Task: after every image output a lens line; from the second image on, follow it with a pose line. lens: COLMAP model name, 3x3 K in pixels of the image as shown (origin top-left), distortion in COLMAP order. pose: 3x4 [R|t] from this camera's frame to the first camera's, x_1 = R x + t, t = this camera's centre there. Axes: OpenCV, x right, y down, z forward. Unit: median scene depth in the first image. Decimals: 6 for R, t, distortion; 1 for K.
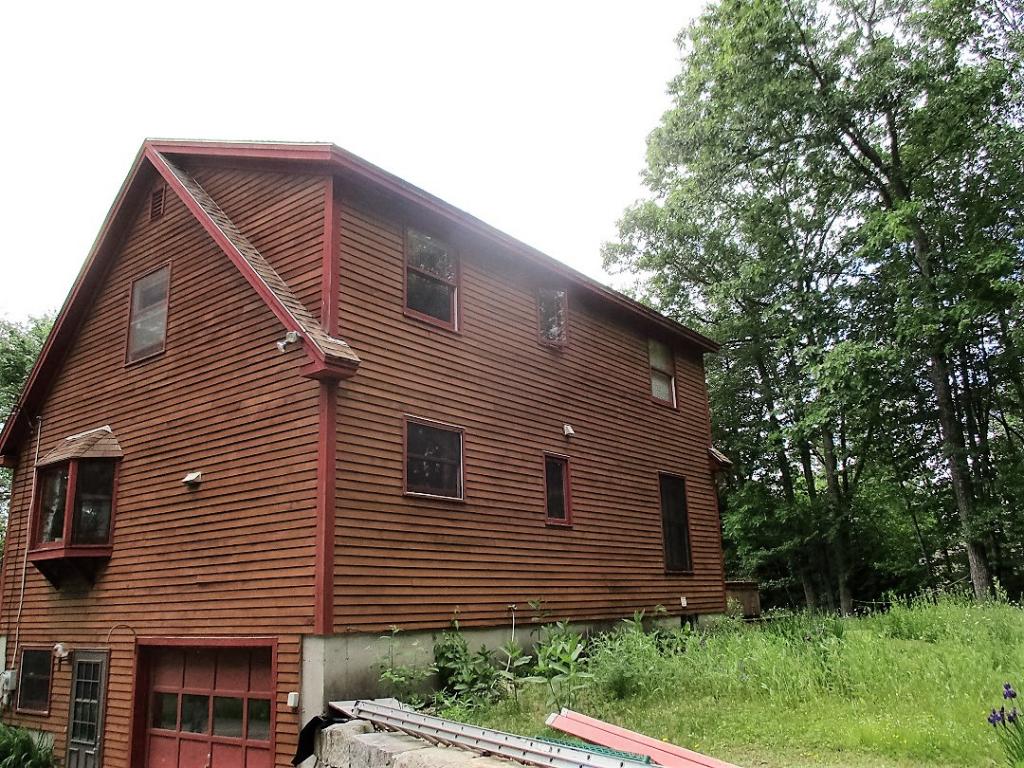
lens RADIAL K [[844.1, 0, 520.8], [0, 844.1, 383.1], [0, 0, 1]] dist [-0.042201, 0.006273]
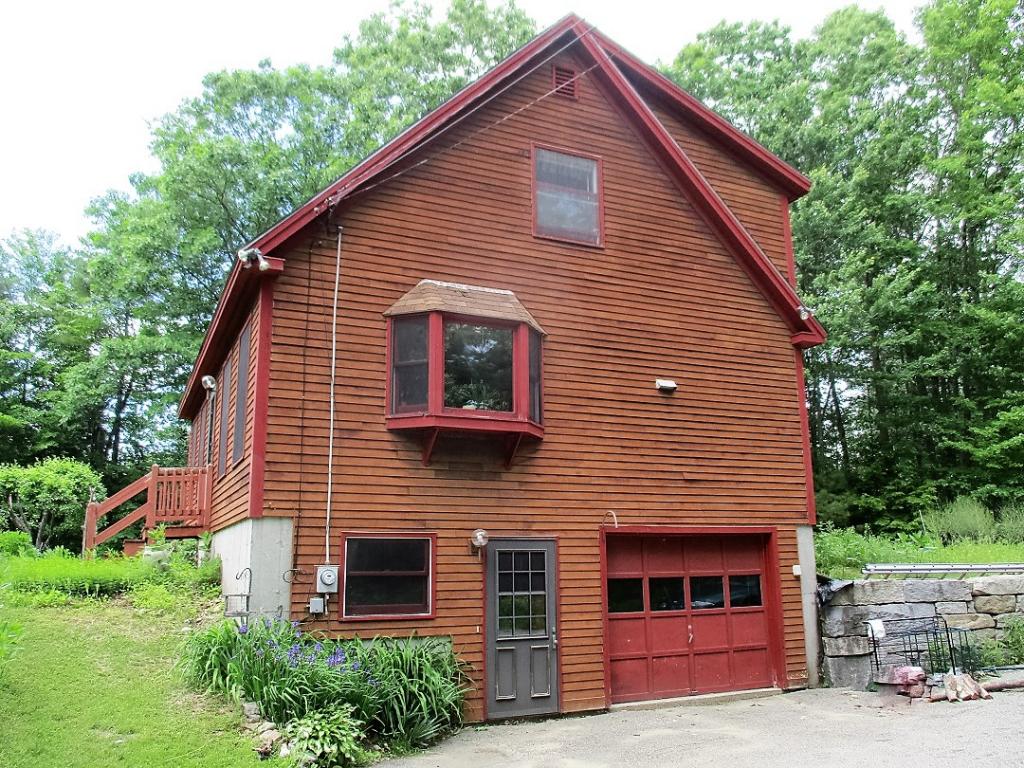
lens RADIAL K [[844.1, 0, 520.8], [0, 844.1, 383.1], [0, 0, 1]] dist [-0.042201, 0.006273]
pose [[0.455373, 0.216260, 0.863636, -1.456784], [-0.231170, 0.965500, -0.119877, 0.292863], [-0.859765, -0.145058, 0.489656, 0.631856]]
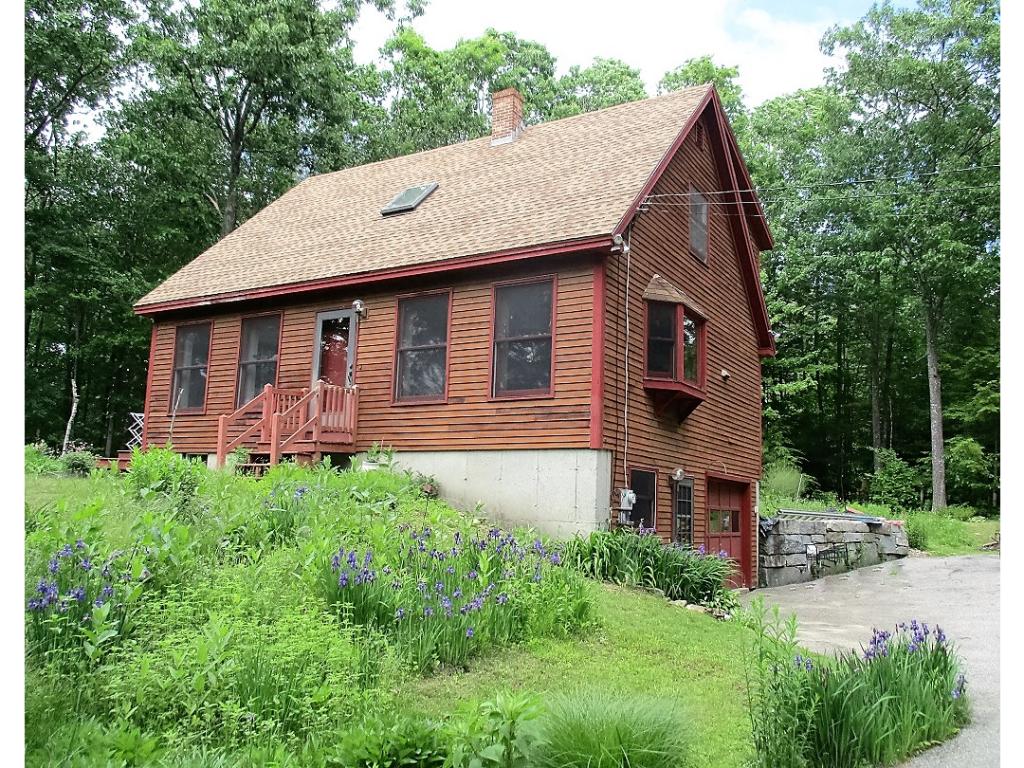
lens RADIAL K [[844.1, 0, 520.8], [0, 844.1, 383.1], [0, 0, 1]] dist [-0.042201, 0.006273]
pose [[-0.121512, 0.181219, 0.975907, -1.876447], [-0.286094, 0.935073, -0.209258, 0.567369], [-0.950466, -0.304629, -0.061777, 1.466784]]
